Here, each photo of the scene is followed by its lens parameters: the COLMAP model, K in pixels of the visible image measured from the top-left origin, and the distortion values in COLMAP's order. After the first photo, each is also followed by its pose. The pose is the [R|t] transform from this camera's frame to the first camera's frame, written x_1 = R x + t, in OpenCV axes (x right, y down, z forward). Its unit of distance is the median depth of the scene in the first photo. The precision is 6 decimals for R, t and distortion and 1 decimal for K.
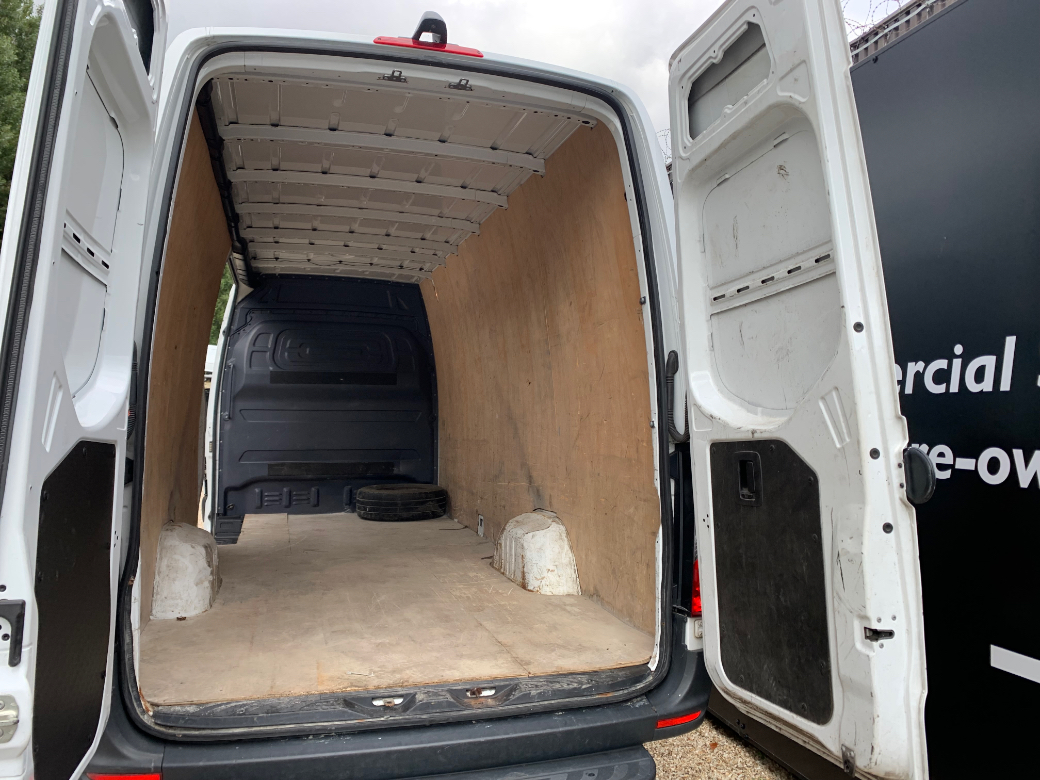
lens RADIAL K [[800.9, 0, 428.6], [0, 800.9, 391.7], [0, 0, 1]] dist [0.273795, -0.439138]
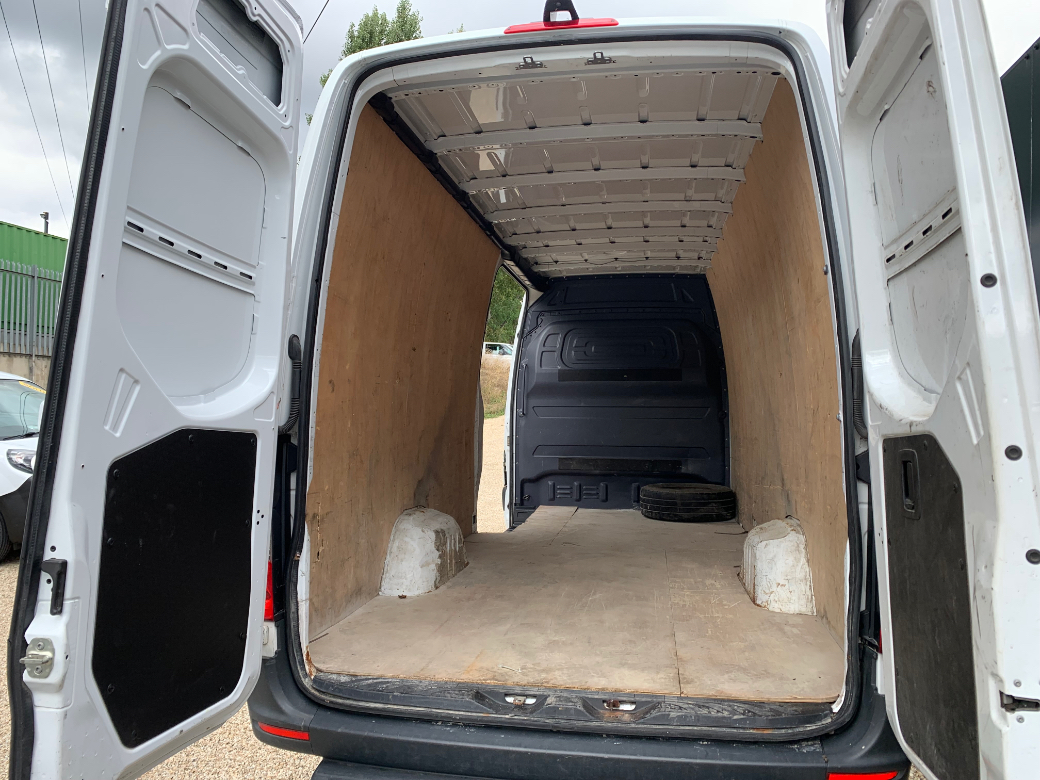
lens RADIAL K [[775.7, 0, 612.4], [0, 775.7, 388.7], [0, 0, 1]] dist [0.187730, -0.218428]
pose [[0.903236, -0.018944, -0.428725, 0.419347], [0.014837, 0.999806, -0.012920, 0.018217], [0.428887, 0.005309, 0.903342, 0.174961]]
